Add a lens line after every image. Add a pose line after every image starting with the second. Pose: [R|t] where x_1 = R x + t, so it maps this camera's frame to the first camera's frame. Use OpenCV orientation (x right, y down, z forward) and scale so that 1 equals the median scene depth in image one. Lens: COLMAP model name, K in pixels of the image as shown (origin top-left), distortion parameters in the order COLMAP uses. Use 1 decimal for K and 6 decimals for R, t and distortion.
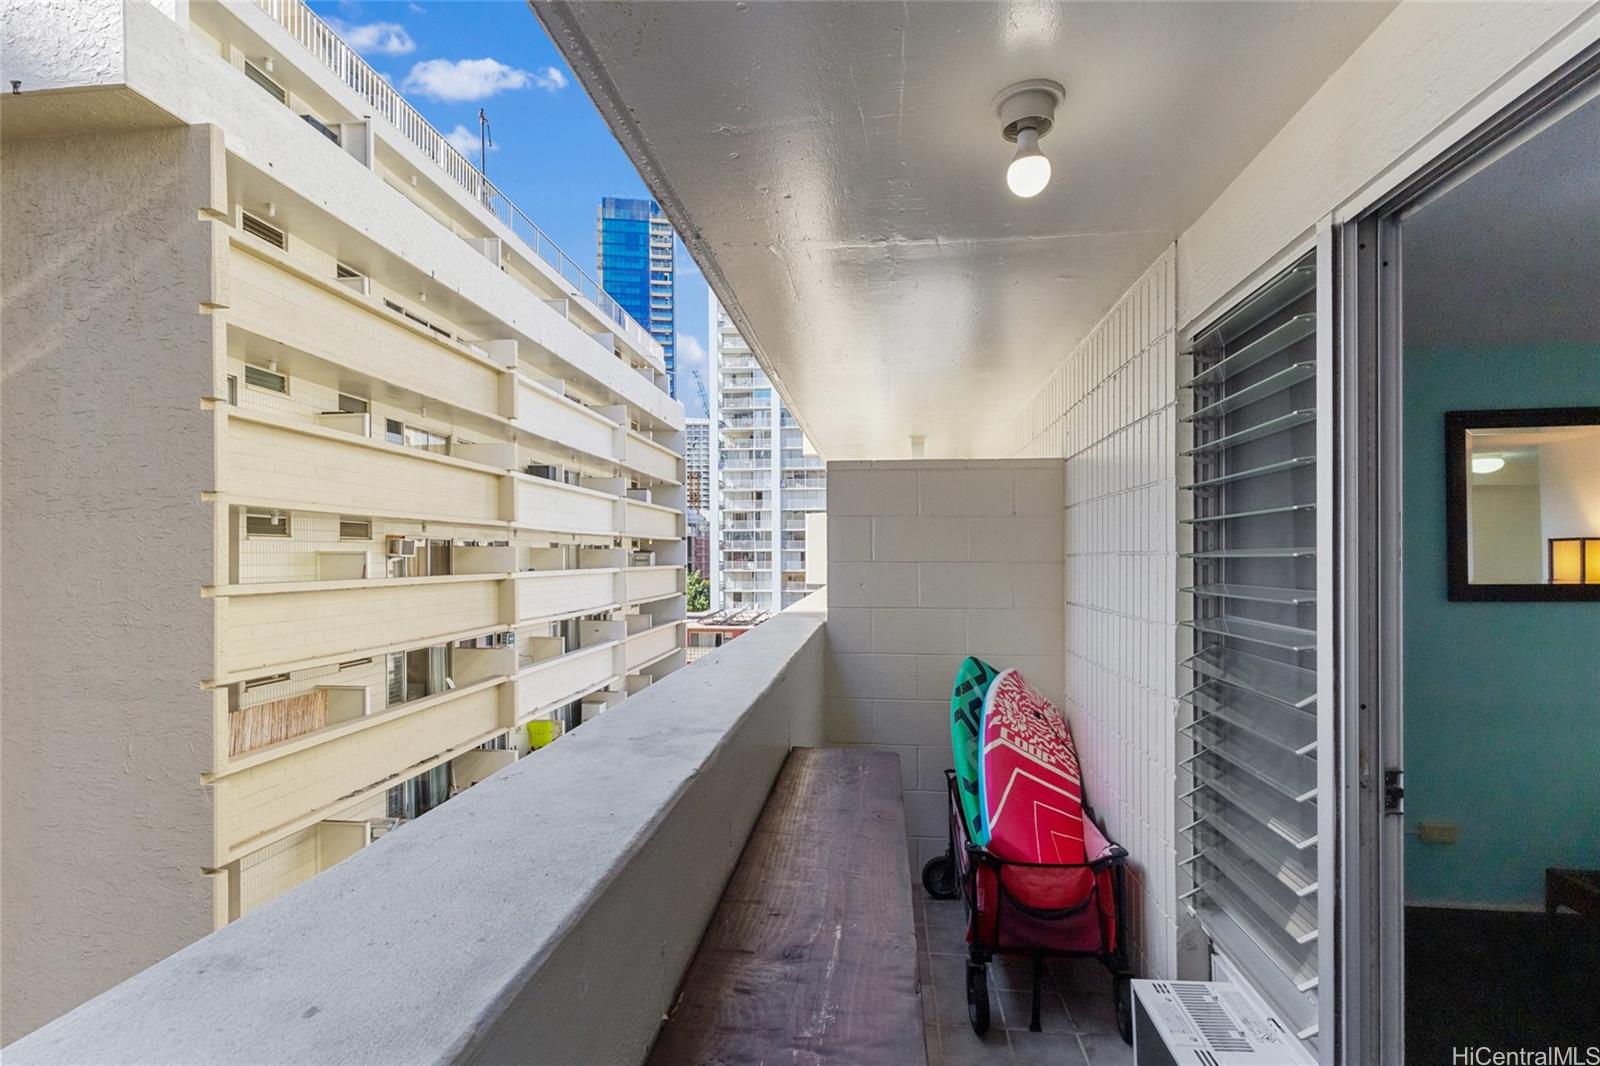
lens RADIAL K [[750.8, 0, 800.4], [0, 750.8, 557.4], [0, 0, 1]] dist [0.004443, 0.001555]
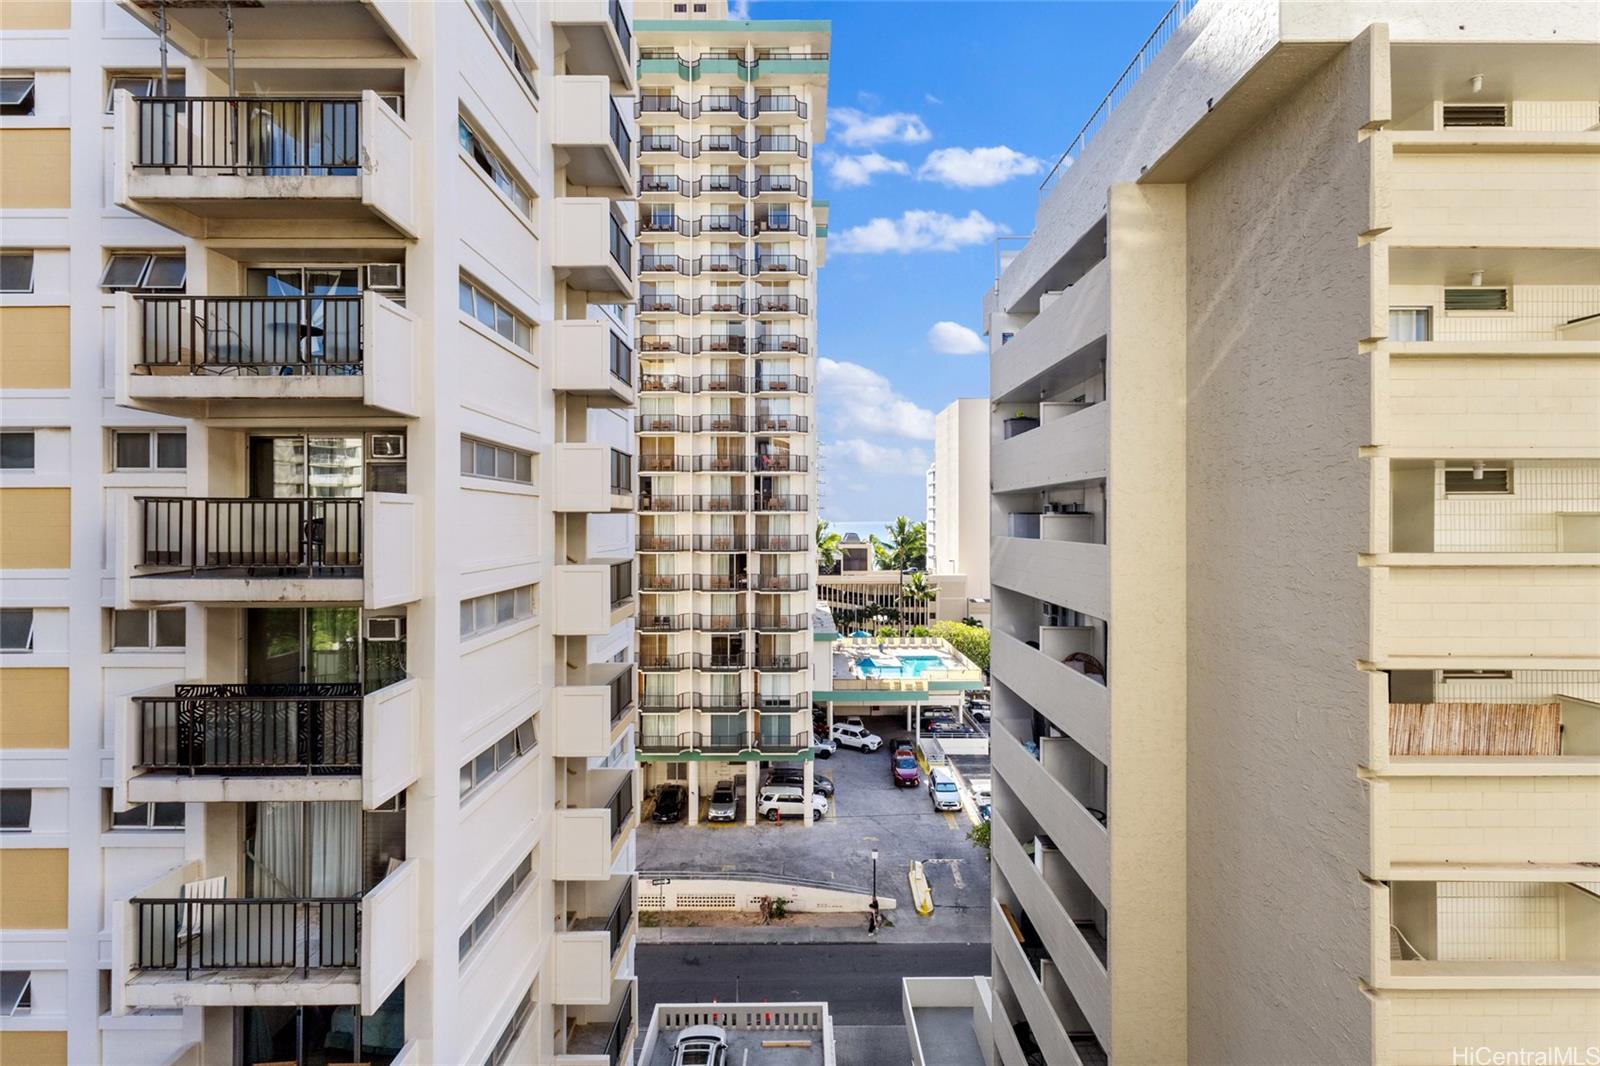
lens RADIAL K [[750.8, 0, 804.3], [0, 750.8, 516.7], [0, 0, 1]] dist [0.004443, 0.001555]
pose [[0.109241, -0.001154, -0.994015, 0.015796], [-0.000022, 0.999999, -0.001163, -0.003730], [0.994015, 0.000149, 0.109240, 0.249691]]
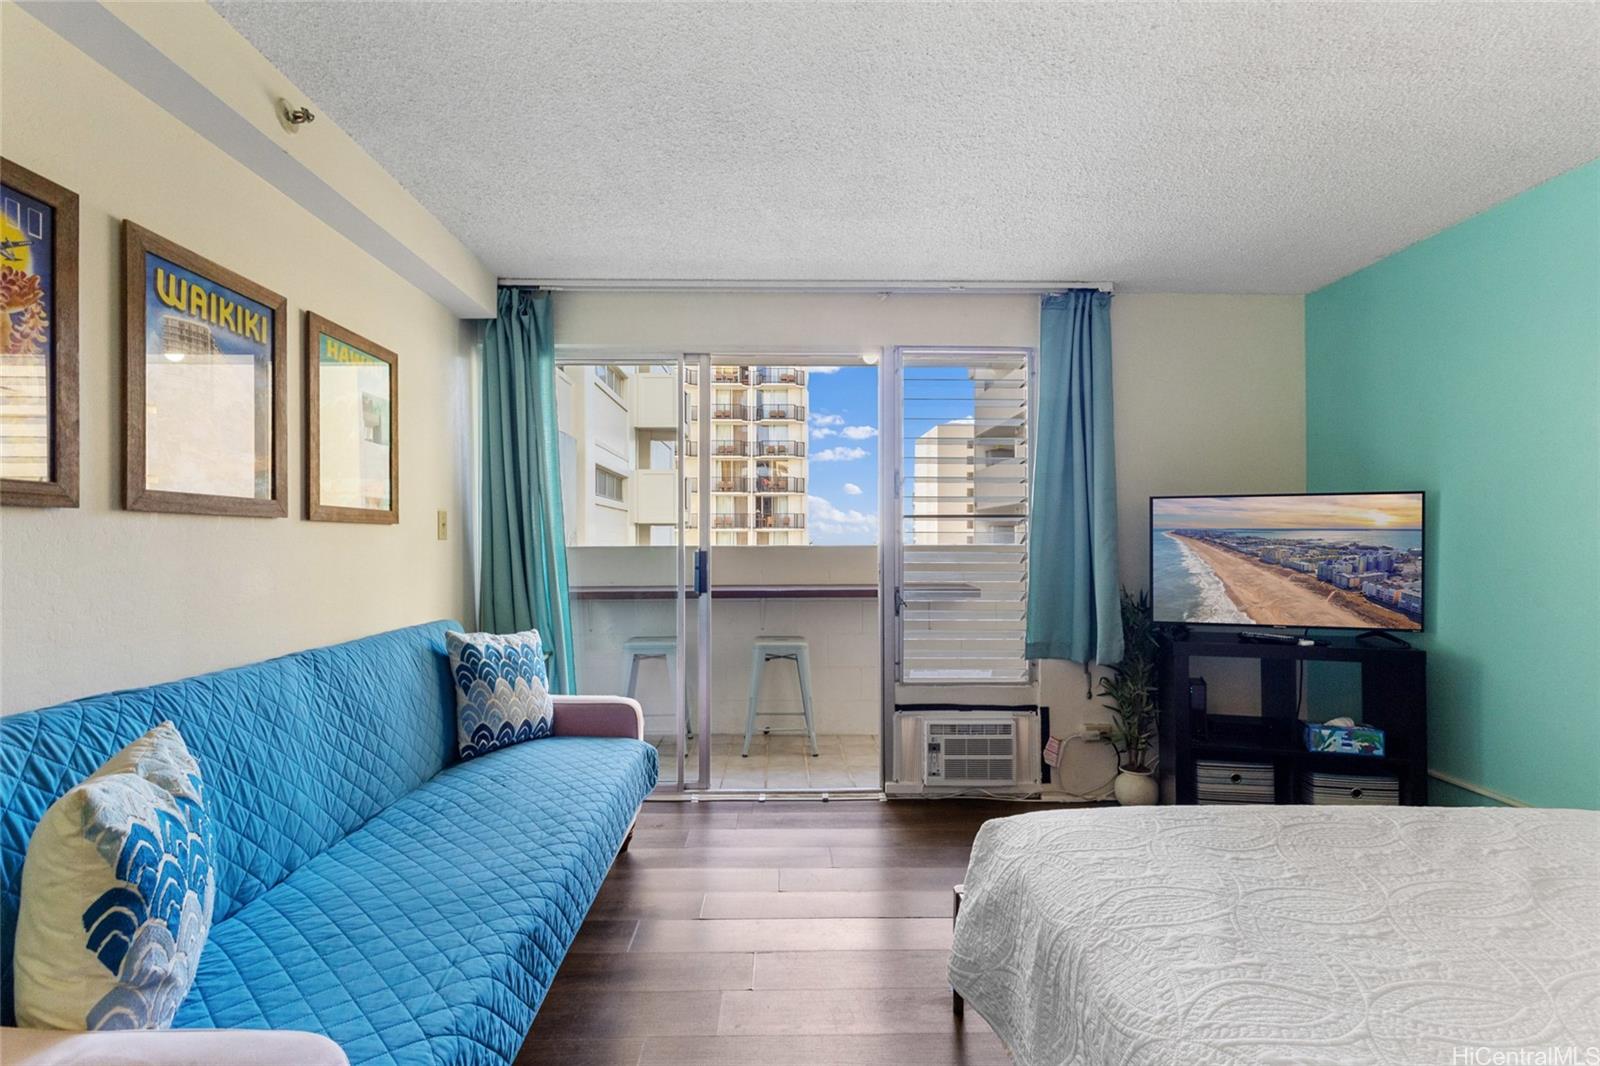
lens RADIAL K [[750.8, 0, 790.5], [0, 750.8, 538.7], [0, 0, 1]] dist [0.004443, 0.001555]
pose [[0.123032, 0.000169, -0.992403, 0.446160], [-0.000410, 1.000000, 0.000119, 0.024737], [0.992403, 0.000392, 0.123032, 0.063356]]
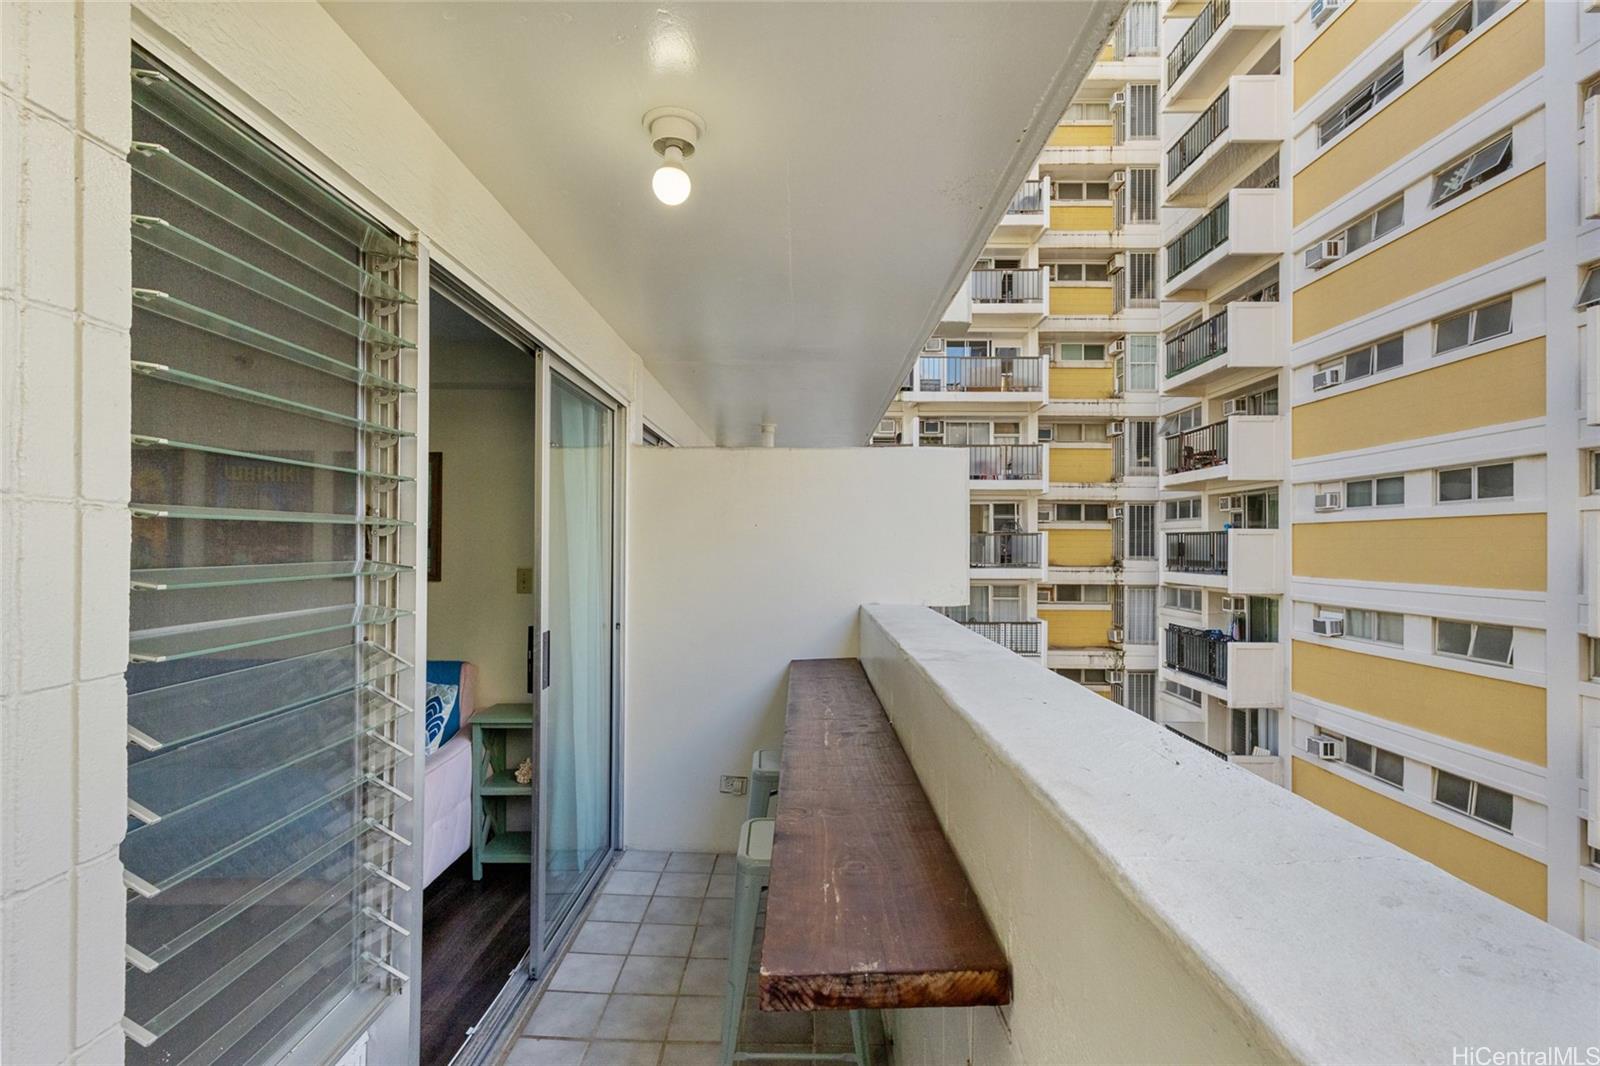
lens RADIAL K [[750.8, 0, 793.1], [0, 750.8, 538.1], [0, 0, 1]] dist [0.004443, 0.001555]
pose [[-0.995923, -0.000405, -0.090206, 0.024258], [0.000070, 0.999986, -0.005262, -0.003920], [0.090207, -0.005247, -0.995909, 0.326834]]
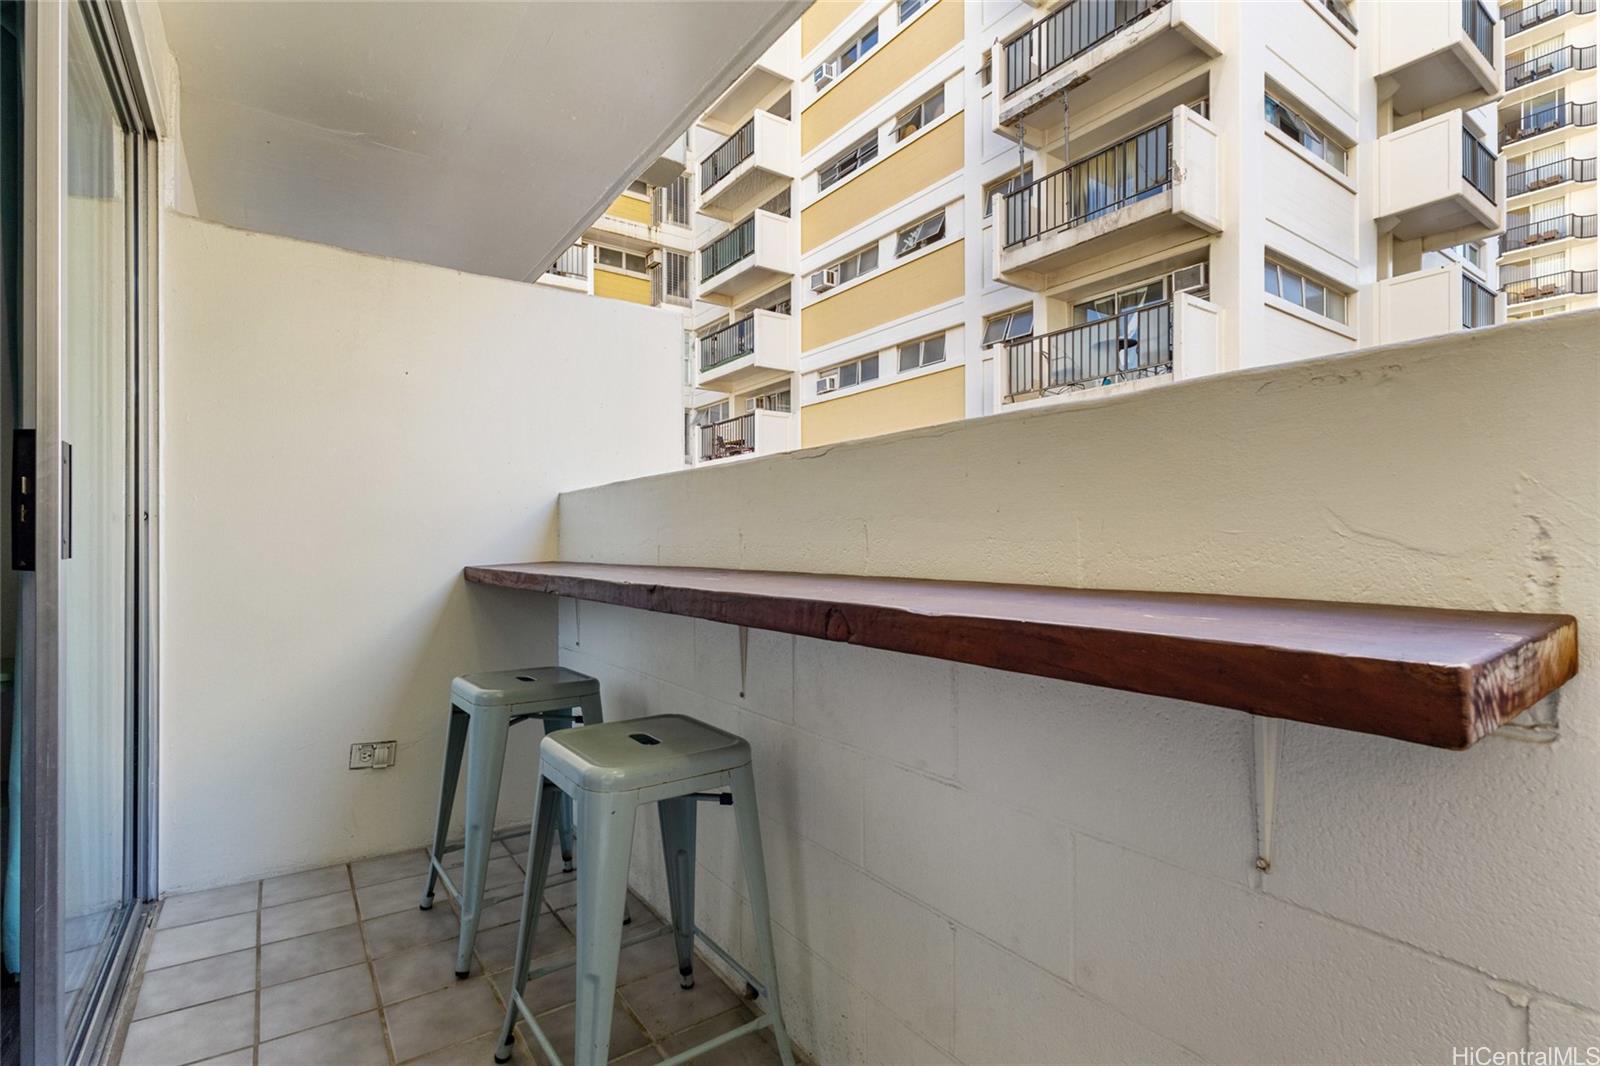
lens RADIAL K [[750.8, 0, 792.7], [0, 750.8, 542.6], [0, 0, 1]] dist [0.004443, 0.001555]
pose [[-0.752851, 0.003763, -0.658180, 0.081698], [0.002506, 0.999993, 0.002851, 0.046508], [0.658186, 0.000497, -0.752855, 0.230883]]
